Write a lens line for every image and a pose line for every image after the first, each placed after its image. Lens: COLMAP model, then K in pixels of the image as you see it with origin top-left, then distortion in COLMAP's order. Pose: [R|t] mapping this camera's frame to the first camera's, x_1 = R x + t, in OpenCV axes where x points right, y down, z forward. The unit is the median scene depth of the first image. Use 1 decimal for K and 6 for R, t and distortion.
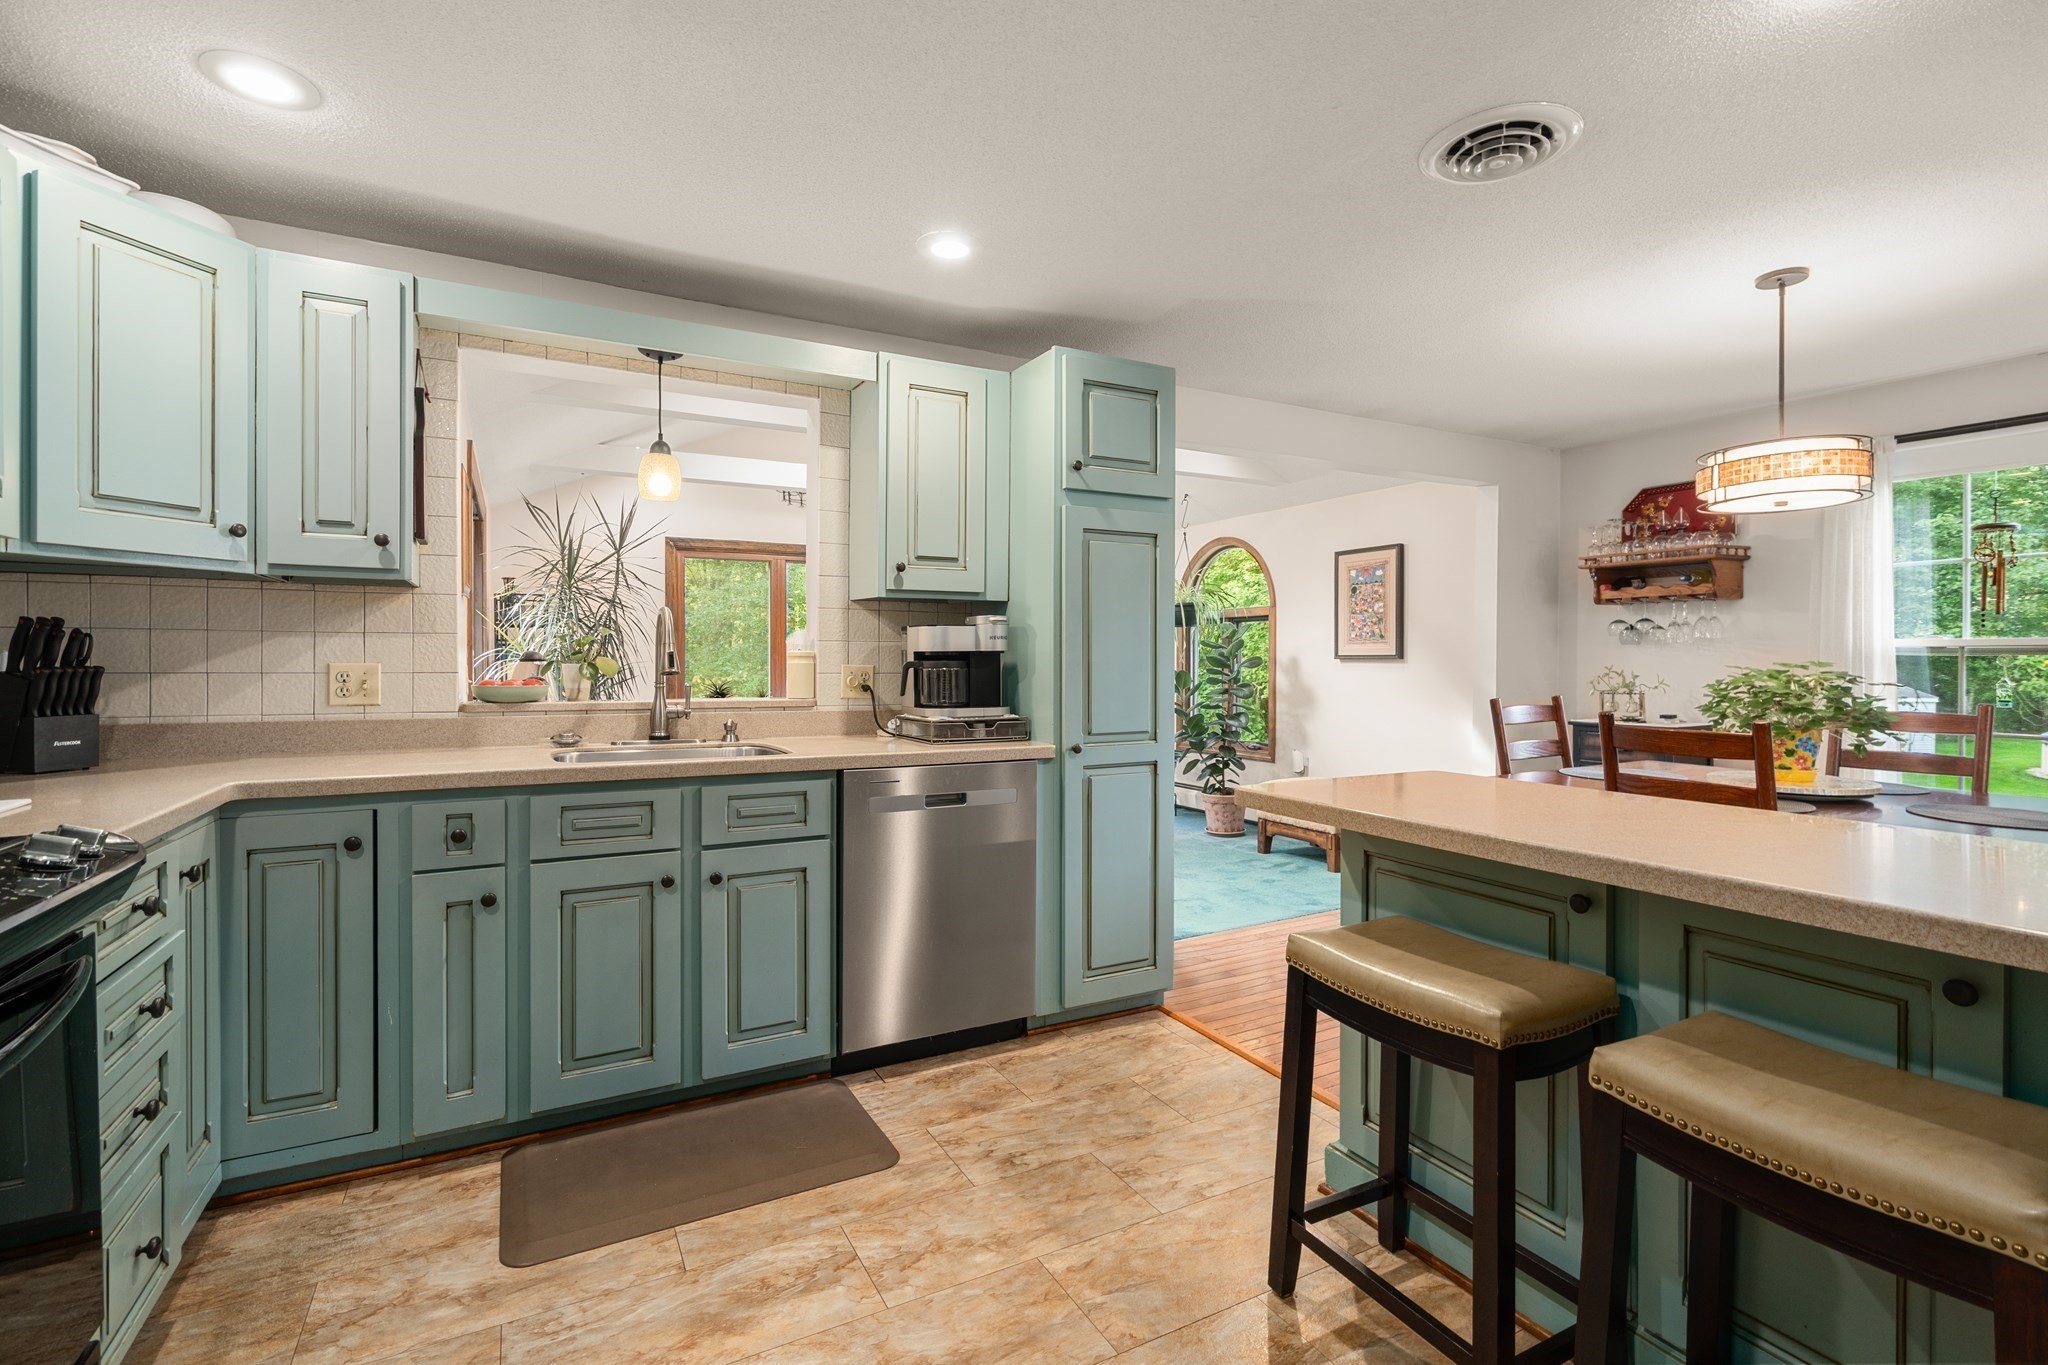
lens RADIAL K [[927.4, 0, 1022.8], [0, 927.4, 666.8], [0, 0, 1]] dist [0.001161, 0.000179]
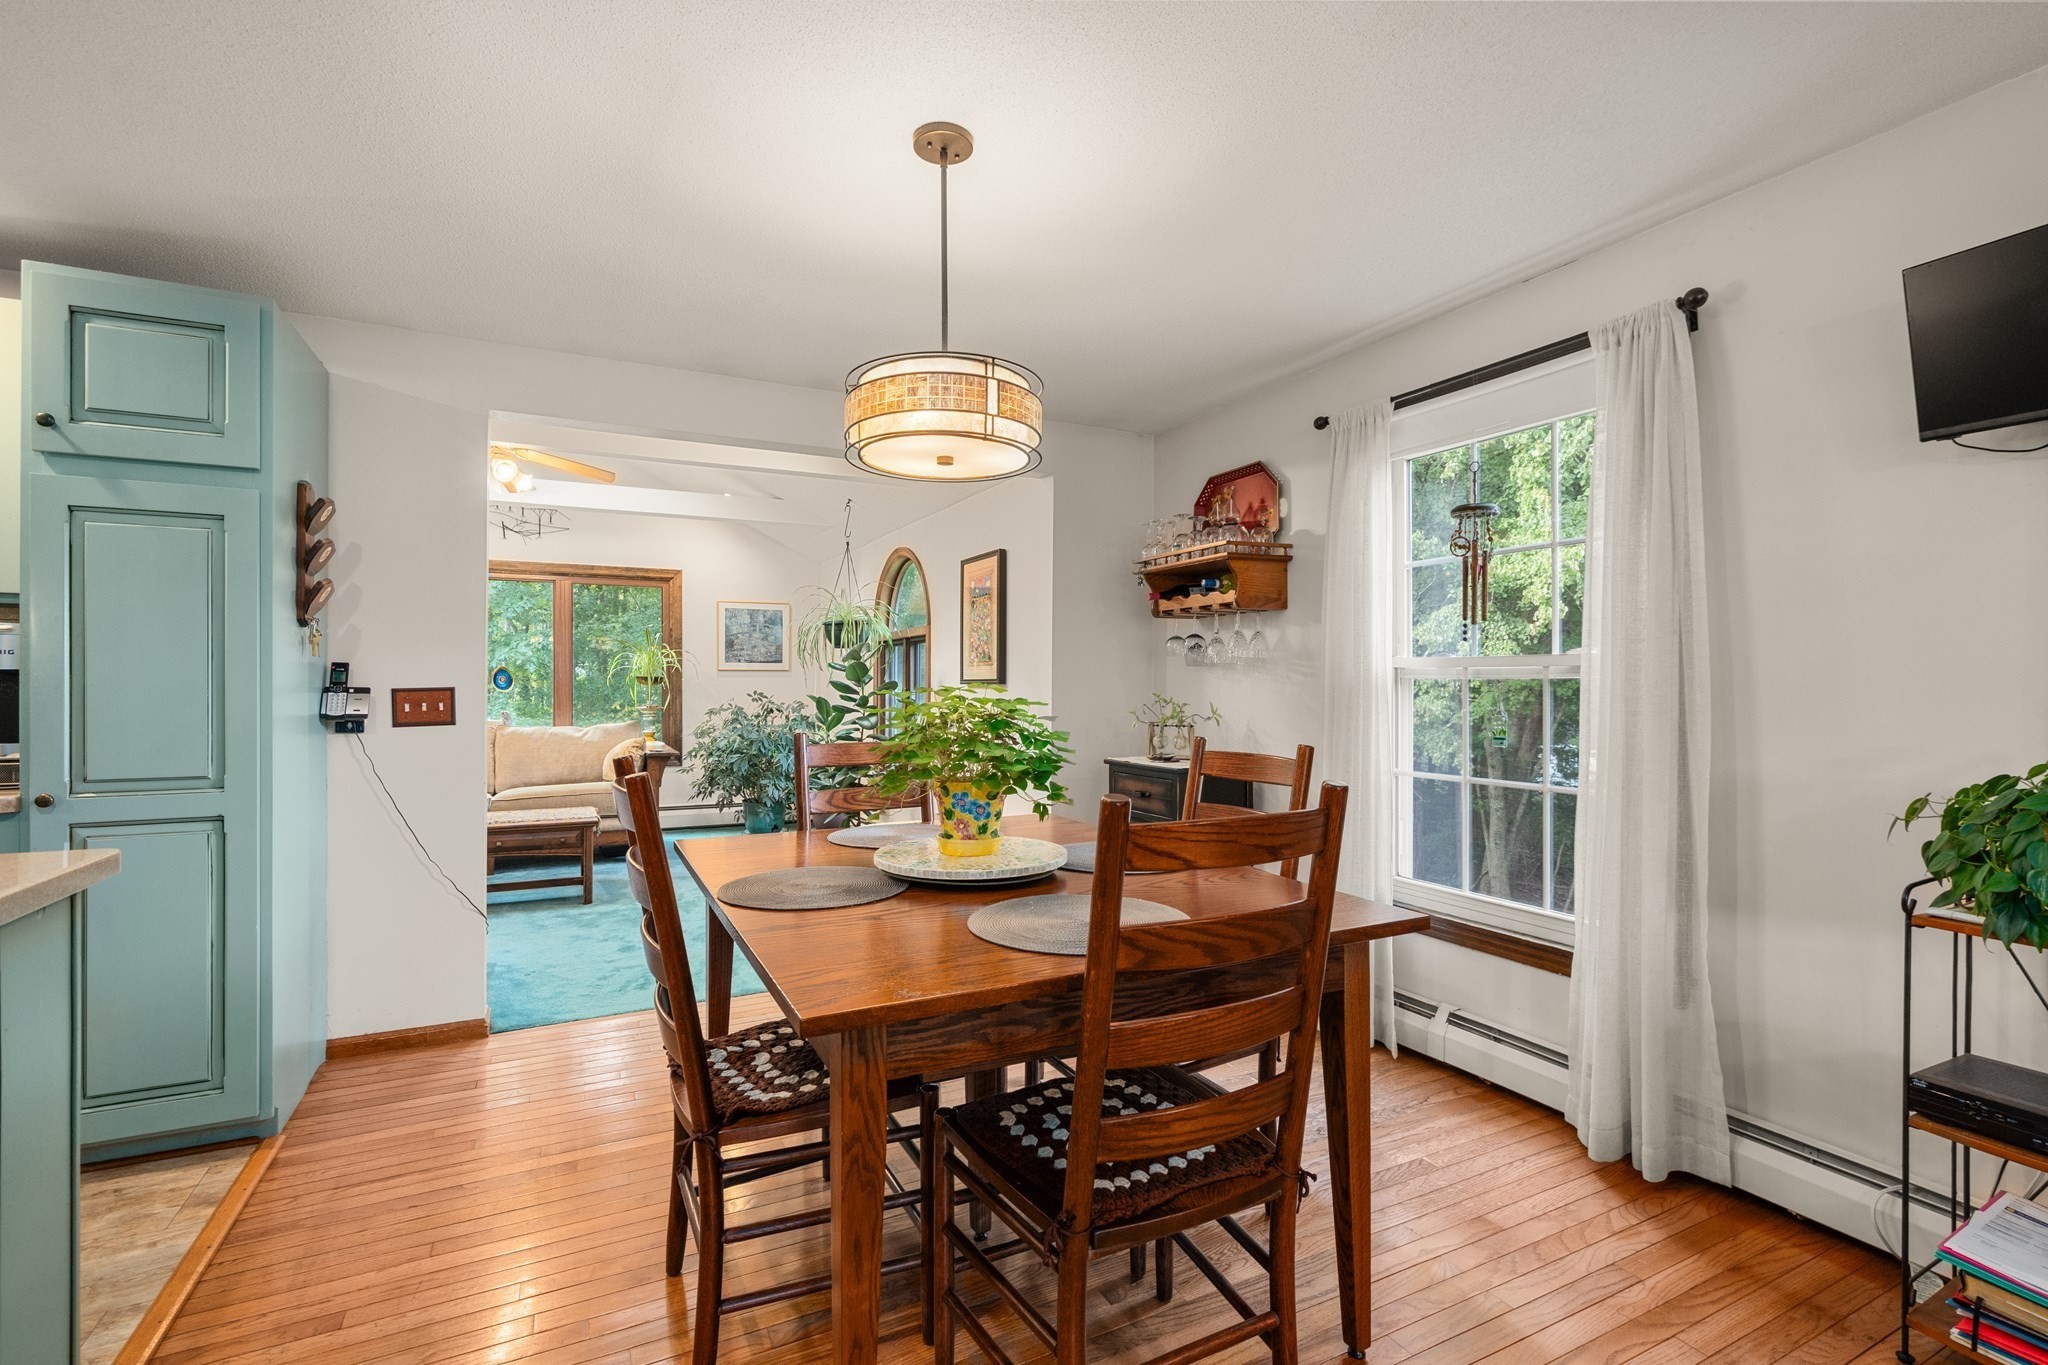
lens RADIAL K [[923.8, 0, 1022.3], [0, 923.8, 689.7], [0, 0, 1]] dist [-0.012614, 0.000024]
pose [[0.999677, 0.001294, -0.025383, 0.572680], [-0.001411, 0.999989, -0.004579, 0.001072], [0.025377, 0.004614, 0.999667, 0.192679]]
